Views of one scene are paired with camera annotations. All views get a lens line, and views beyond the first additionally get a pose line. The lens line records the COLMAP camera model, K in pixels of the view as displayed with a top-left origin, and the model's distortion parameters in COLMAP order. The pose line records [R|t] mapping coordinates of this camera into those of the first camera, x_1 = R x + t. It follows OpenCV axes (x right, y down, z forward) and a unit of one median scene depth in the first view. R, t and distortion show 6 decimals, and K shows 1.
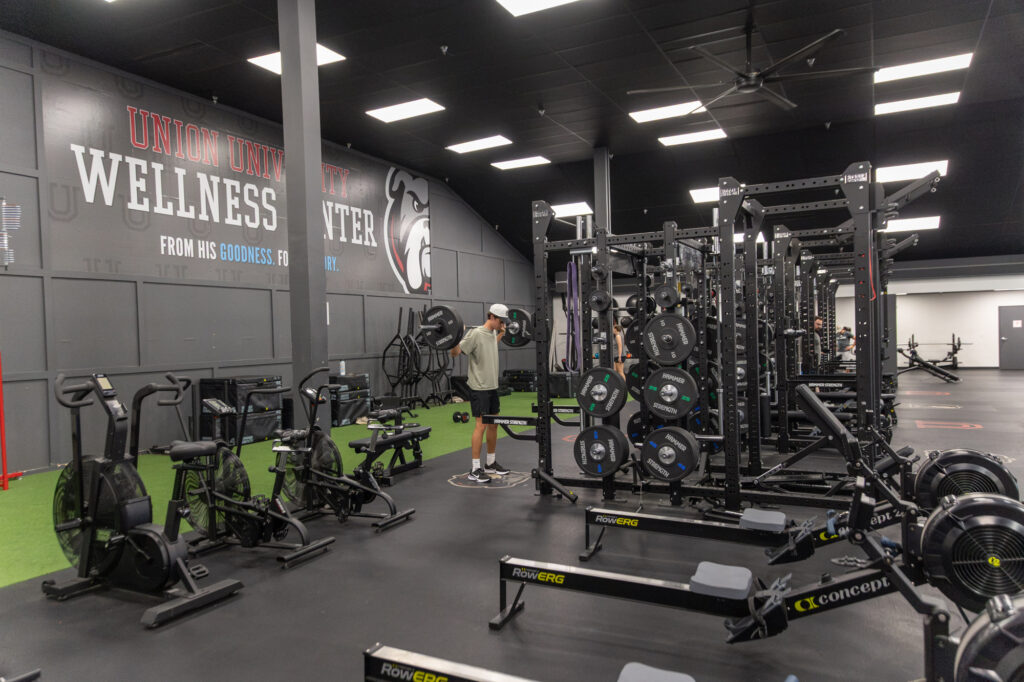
lens RADIAL K [[716.7, 0, 515.8], [0, 716.7, 340.5], [0, 0, 1]] dist [0.011447, 0.003937]
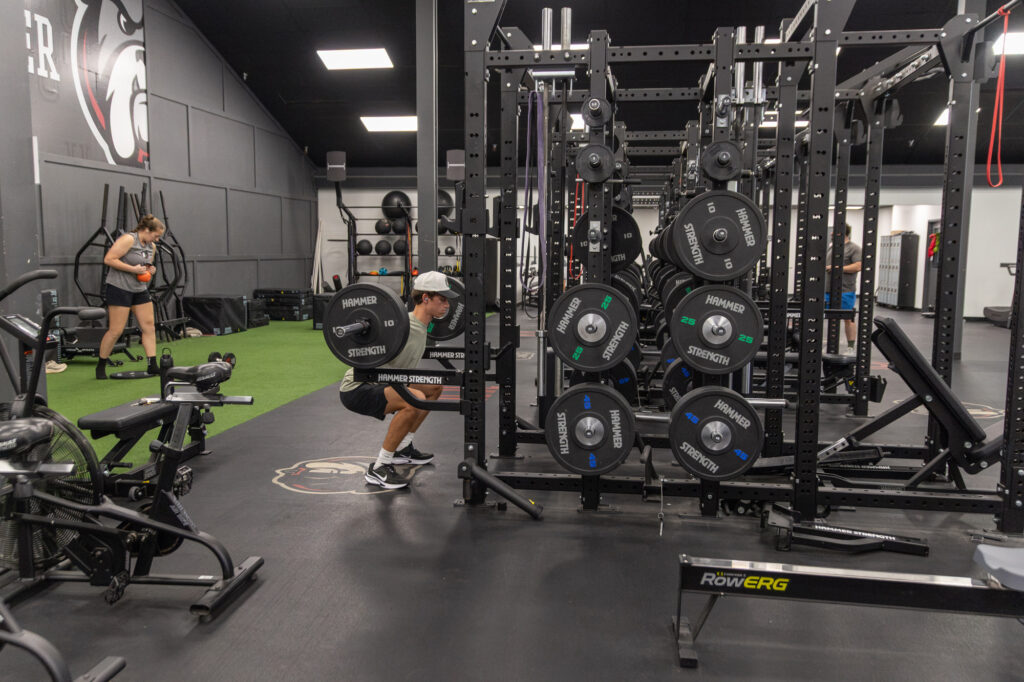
lens RADIAL K [[878.5, 0, 505.9], [0, 878.5, 344.2], [0, 0, 1]] dist [0.014515, 0.008075]
pose [[0.949666, -0.001652, 0.313259, -0.103073], [-0.029323, 0.995127, 0.094140, 0.013818], [-0.311888, -0.098588, 0.944990, 0.226918]]
